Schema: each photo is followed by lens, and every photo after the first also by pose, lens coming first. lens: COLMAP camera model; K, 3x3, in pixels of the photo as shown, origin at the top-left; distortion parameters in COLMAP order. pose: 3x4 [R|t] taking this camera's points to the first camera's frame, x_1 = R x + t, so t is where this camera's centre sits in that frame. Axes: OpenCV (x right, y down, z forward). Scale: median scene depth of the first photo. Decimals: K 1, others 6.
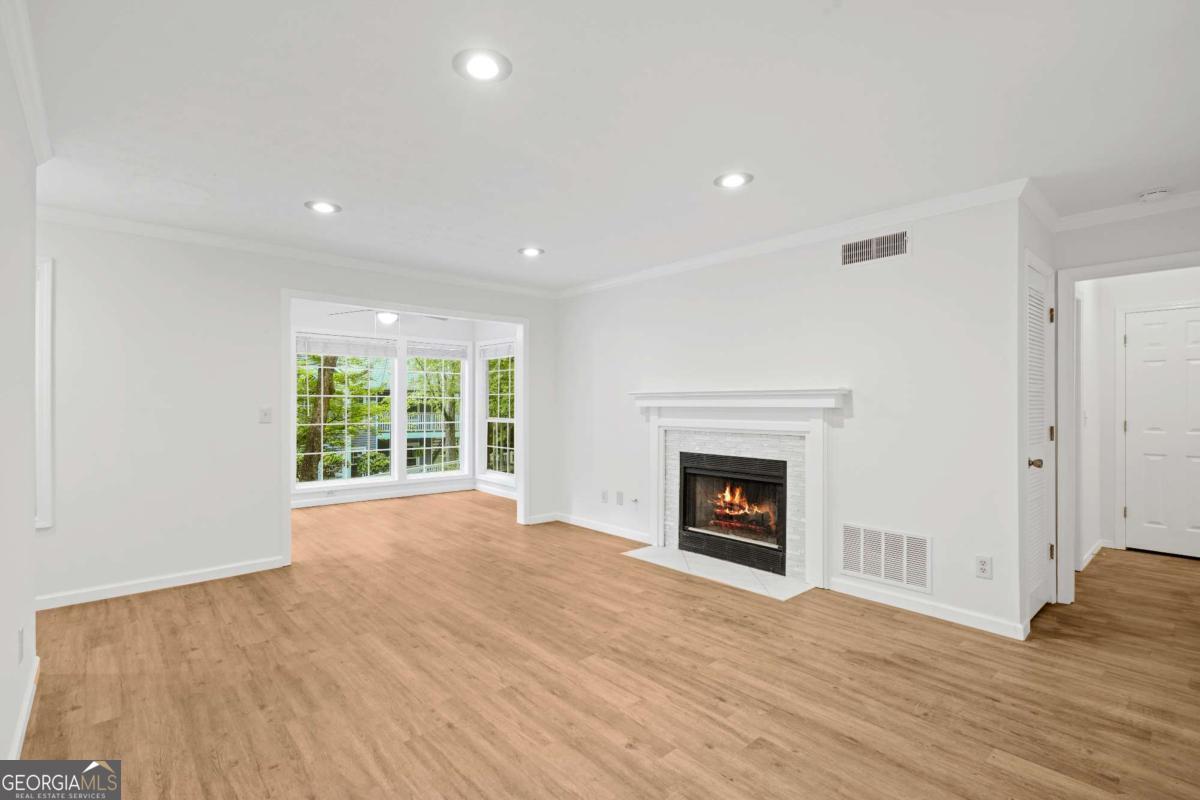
lens RADIAL K [[561.4, 0, 591.5], [0, 561.4, 400.4], [0, 0, 1]] dist [-0.001534, -0.000087]
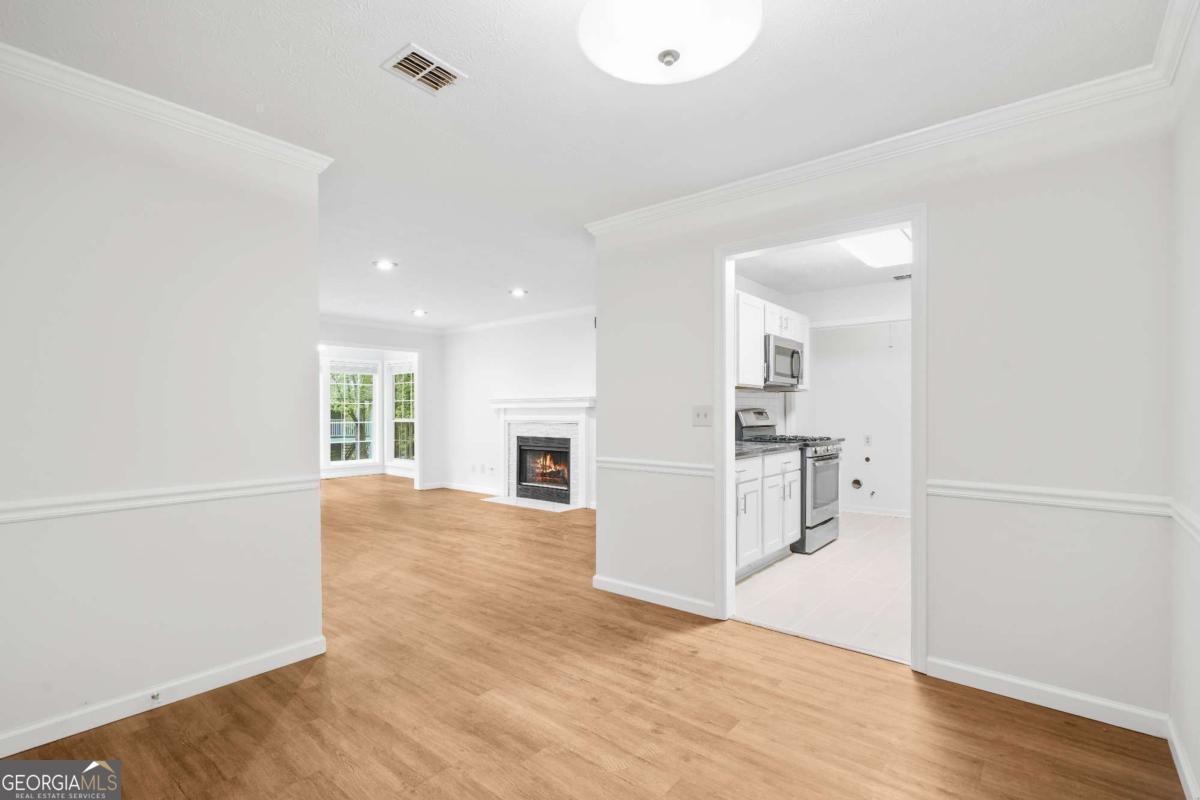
lens RADIAL K [[561.4, 0, 592.4], [0, 561.4, 413.8], [0, 0, 1]] dist [-0.001534, -0.000087]
pose [[0.988864, -0.004669, 0.148748, 0.157935], [0.003104, 0.999937, 0.010748, 0.013342], [-0.148789, -0.010167, 0.988817, -0.736453]]
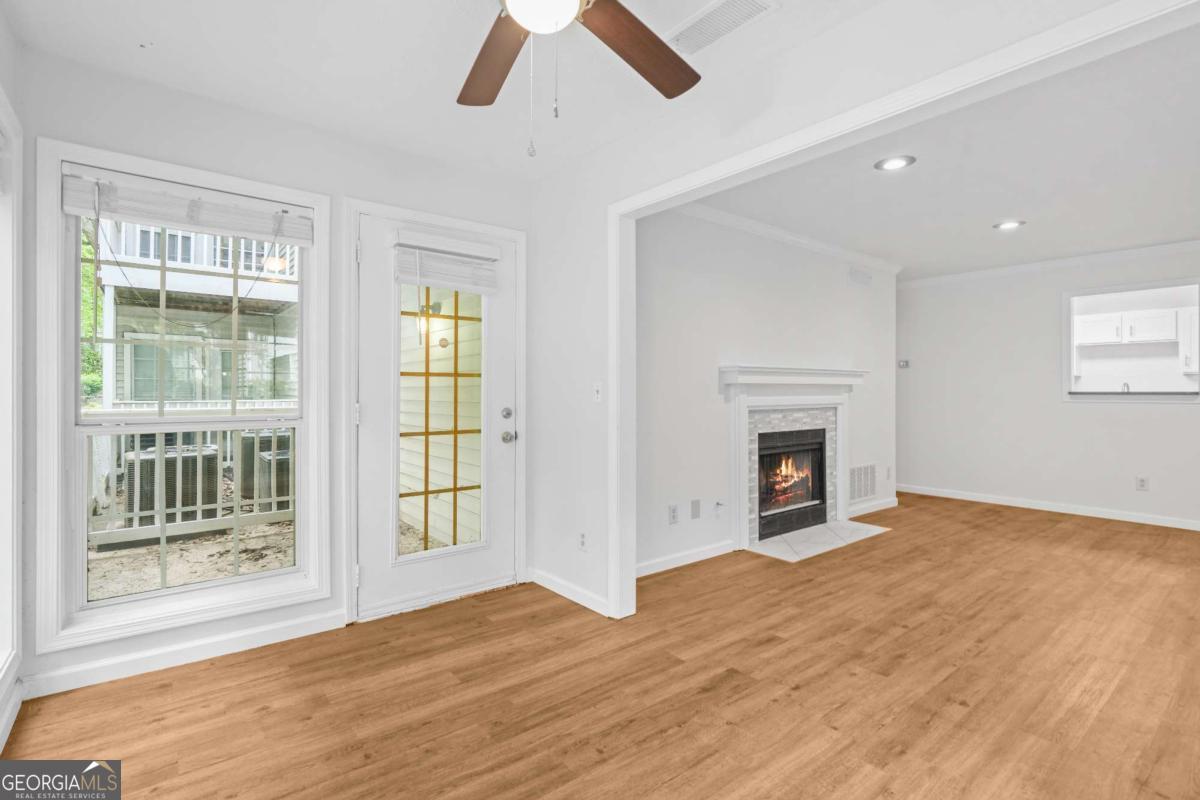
lens RADIAL K [[561.4, 0, 587.7], [0, 561.4, 392.4], [0, 0, 1]] dist [-0.001534, -0.000087]
pose [[0.058826, -0.005362, 0.998254, -0.904113], [-0.005892, 0.999966, 0.005719, 0.027160], [-0.998251, -0.006218, 0.058792, 1.457867]]
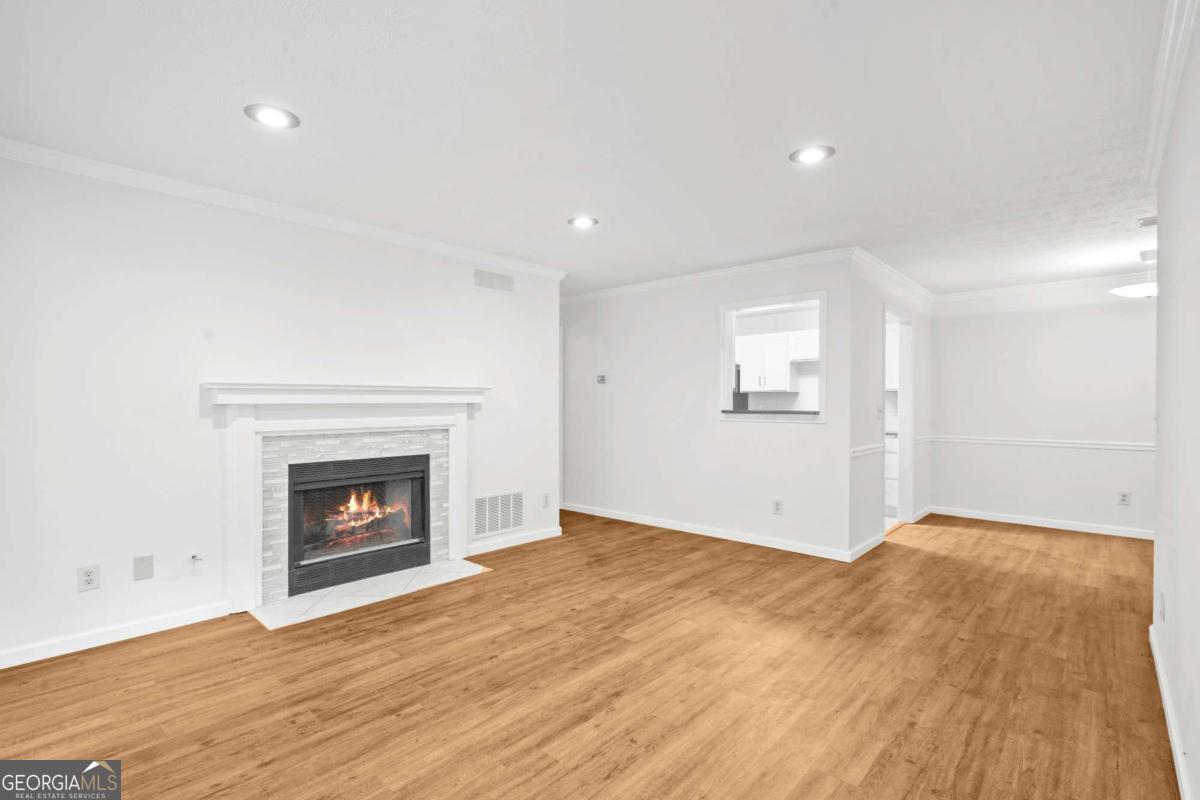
lens RADIAL K [[561.4, 0, 589.9], [0, 561.4, 398.7], [0, 0, 1]] dist [-0.001534, -0.000087]
pose [[-0.100948, 0.001732, 0.994890, -0.732934], [-0.007173, 0.999971, -0.002469, 0.005382], [-0.994866, -0.007386, -0.100932, 0.815332]]
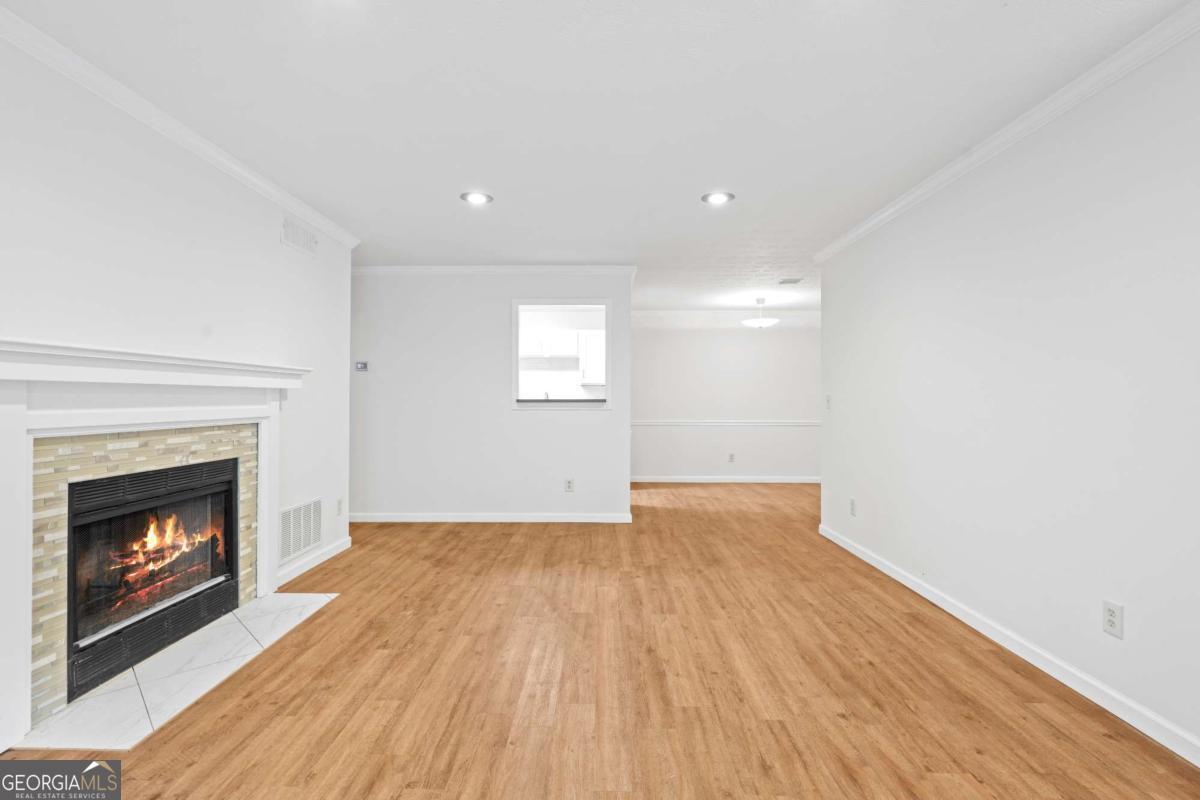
lens RADIAL K [[561.4, 0, 595.4], [0, 561.4, 389.0], [0, 0, 1]] dist [-0.001534, -0.000087]
pose [[-0.741910, 0.009287, 0.670435, -0.534660], [-0.006616, 0.999754, -0.021171, 0.028521], [-0.670467, -0.020143, -0.741666, 1.255215]]
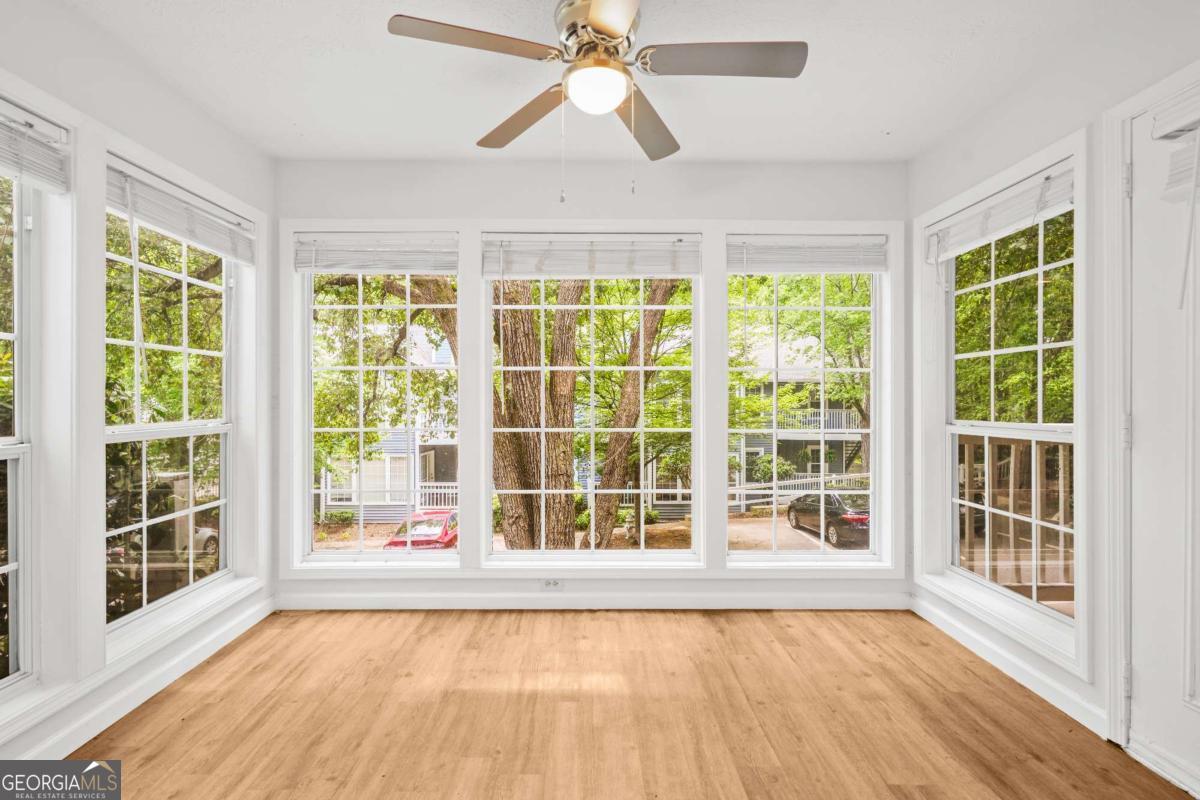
lens RADIAL K [[561.4, 0, 591.1], [0, 561.4, 399.2], [0, 0, 1]] dist [-0.001534, -0.000087]
pose [[0.753513, -0.006551, -0.657400, -0.246607], [0.007773, 0.999969, -0.001055, 0.031122], [0.657387, -0.004315, 0.753541, 1.154545]]
